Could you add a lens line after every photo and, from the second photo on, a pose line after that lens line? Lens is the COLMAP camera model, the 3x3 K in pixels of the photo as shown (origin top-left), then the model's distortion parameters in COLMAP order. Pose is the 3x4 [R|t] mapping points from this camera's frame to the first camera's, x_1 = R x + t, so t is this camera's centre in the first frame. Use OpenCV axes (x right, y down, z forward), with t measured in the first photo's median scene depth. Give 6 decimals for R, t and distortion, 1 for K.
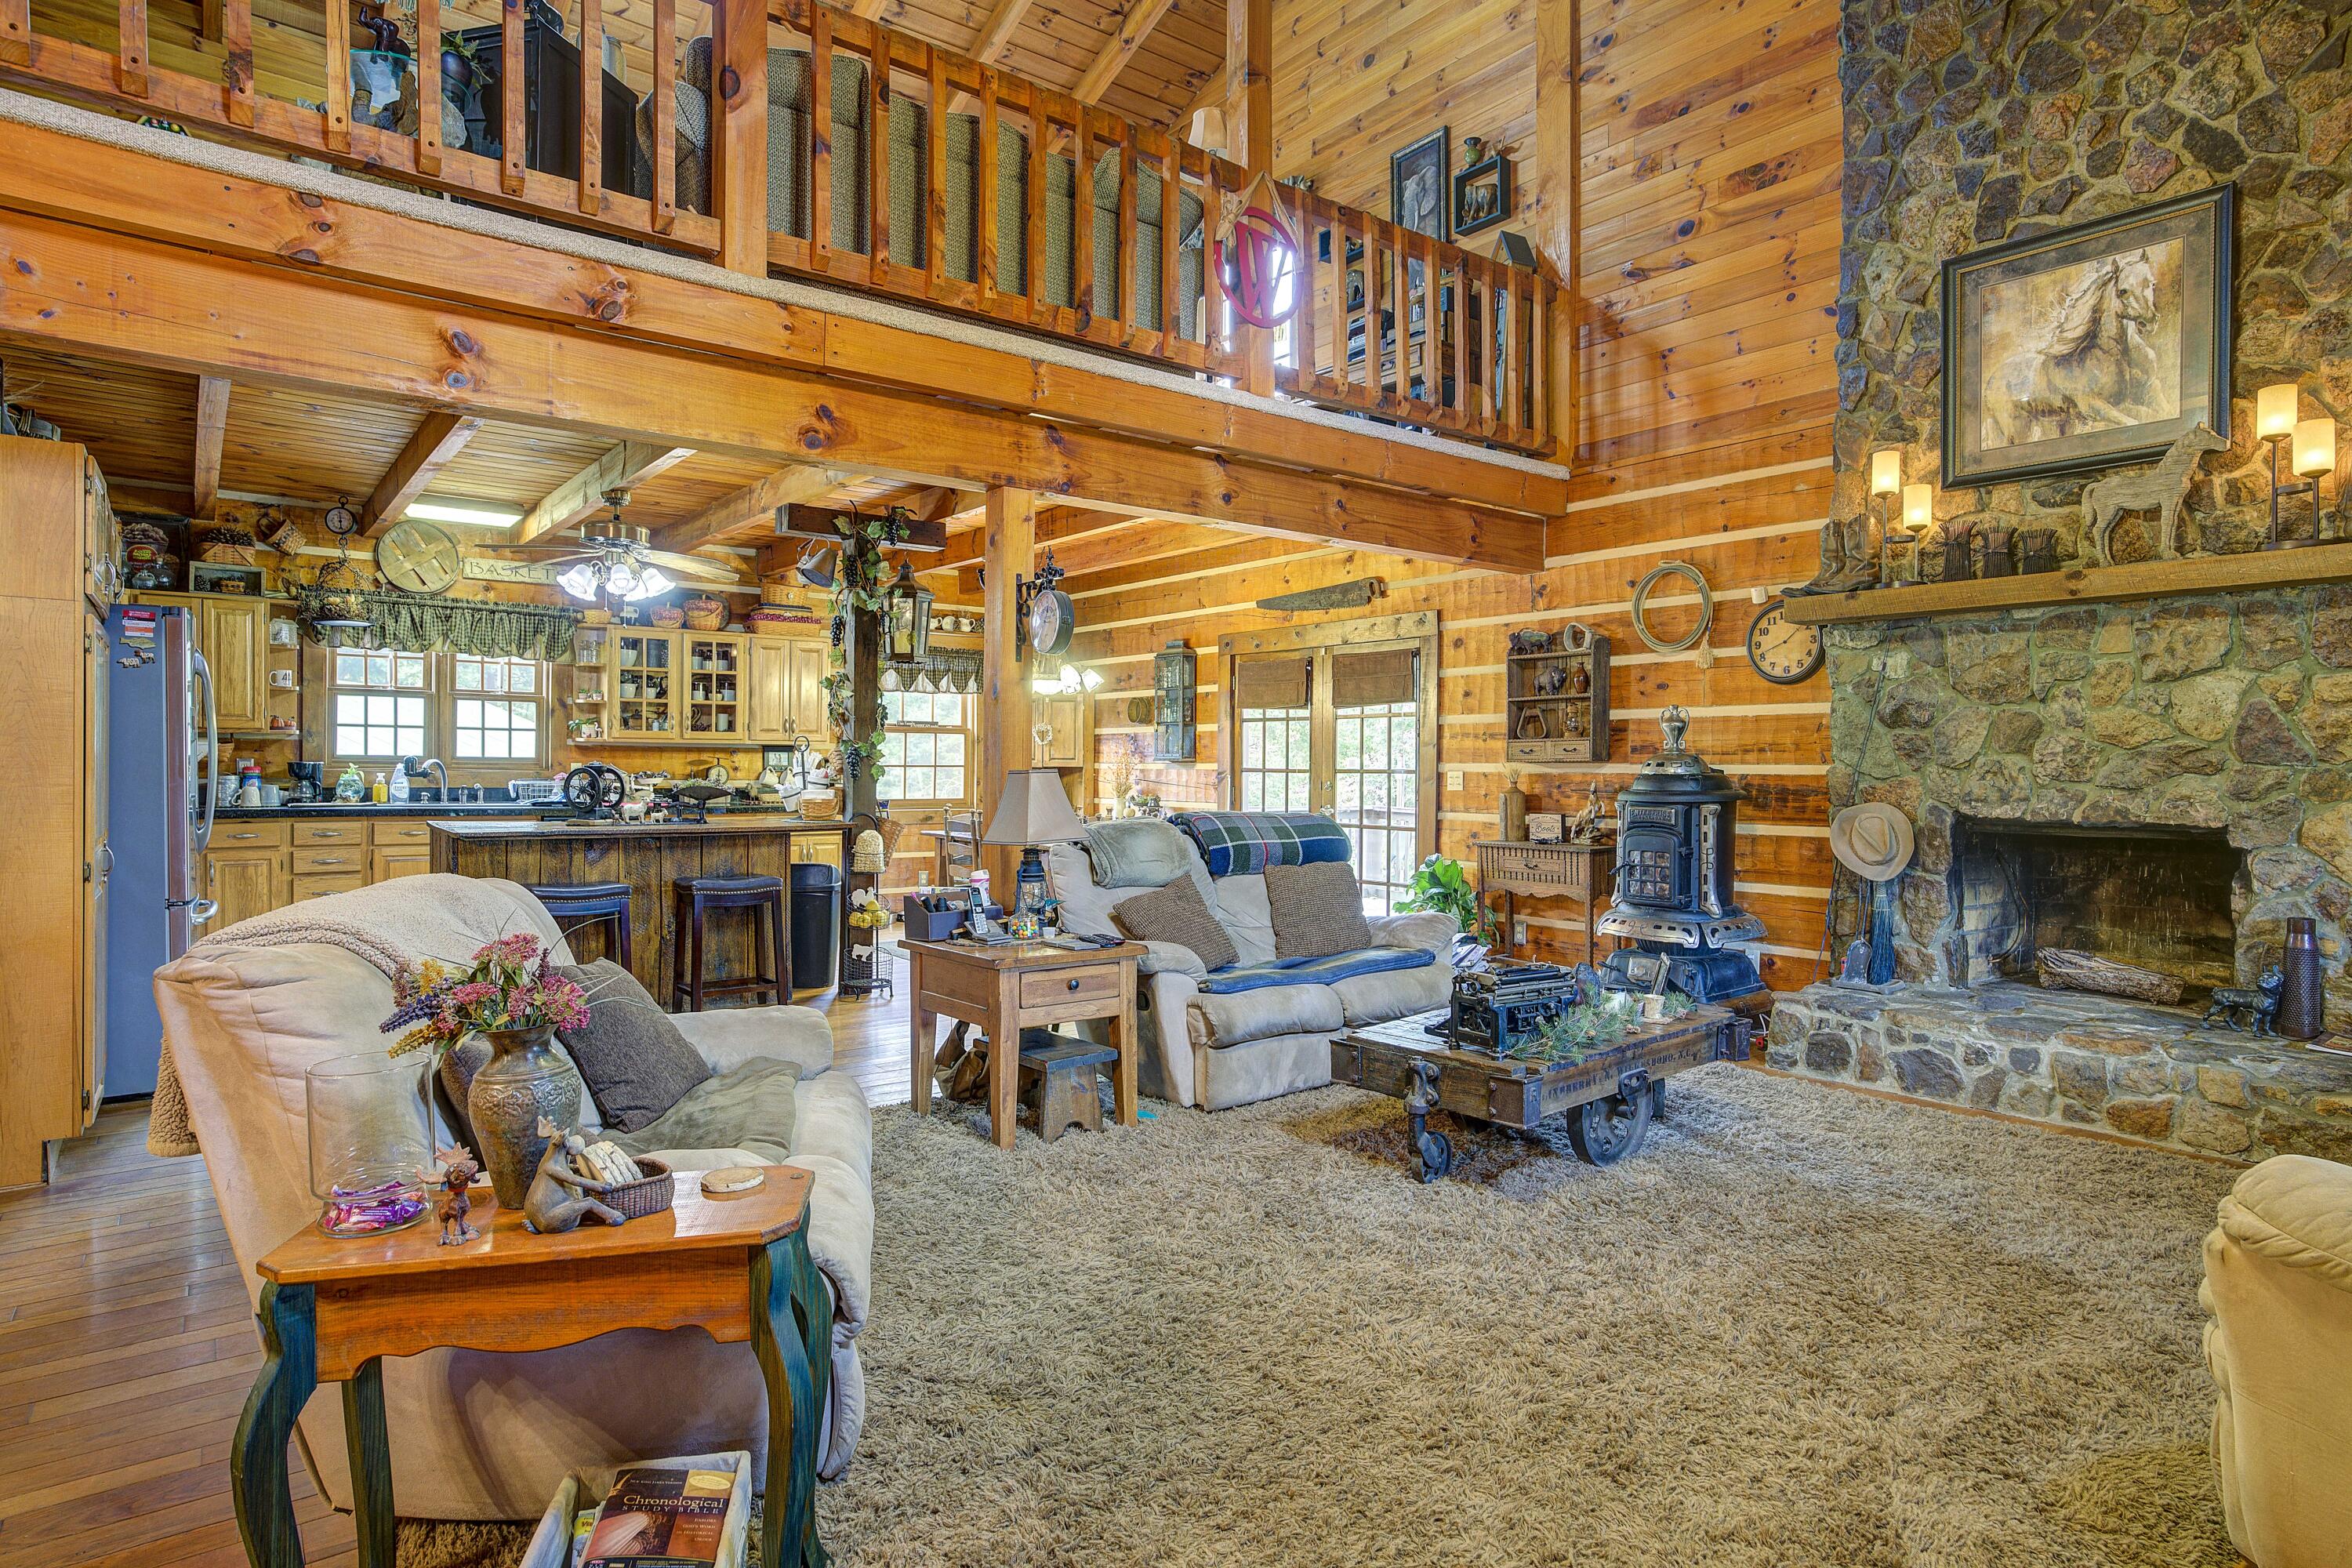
lens RADIAL K [[1293.2, 0, 1171.7], [0, 1293.2, 782.2], [0, 0, 1]] dist [-0.045731, 0.027740]
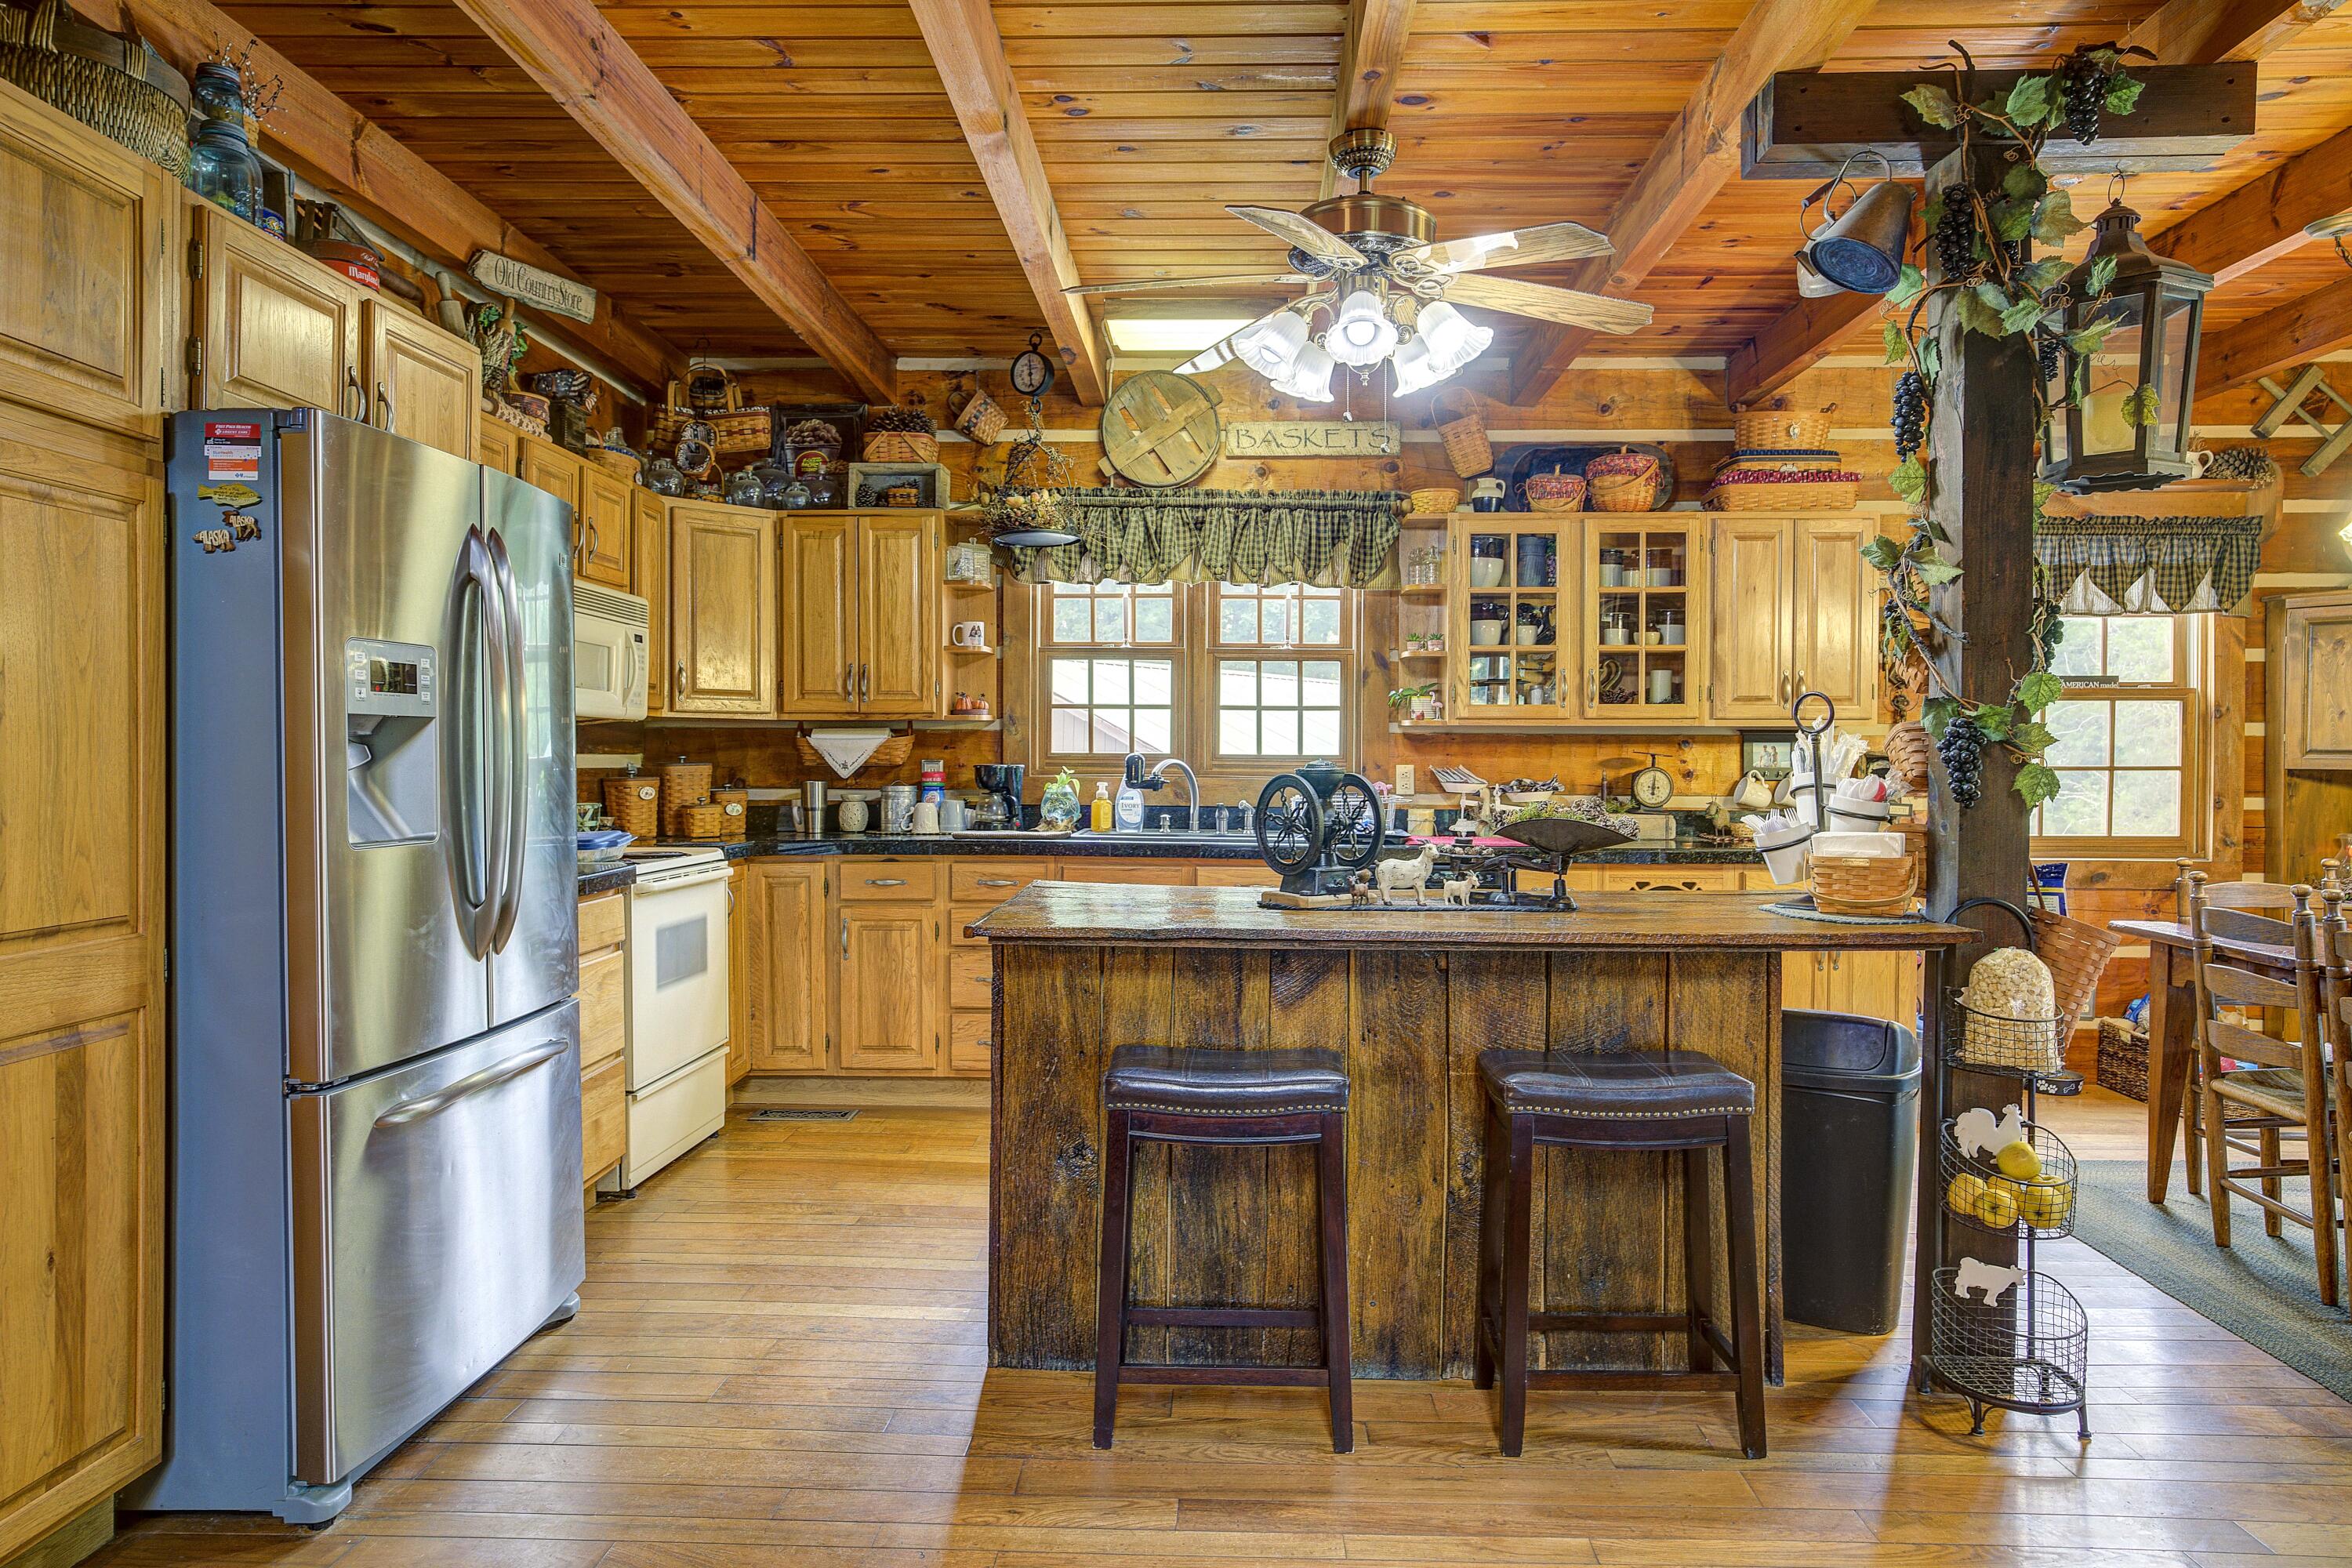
lens RADIAL K [[1492.3, 0, 1193.1], [0, 1492.3, 769.5], [0, 0, 1]] dist [-0.003928, 0.002555]
pose [[0.777083, -0.002187, -0.629395, -0.130759], [-0.005324, 0.999935, -0.010048, -0.006227], [0.629376, 0.011159, 0.777021, 0.466328]]
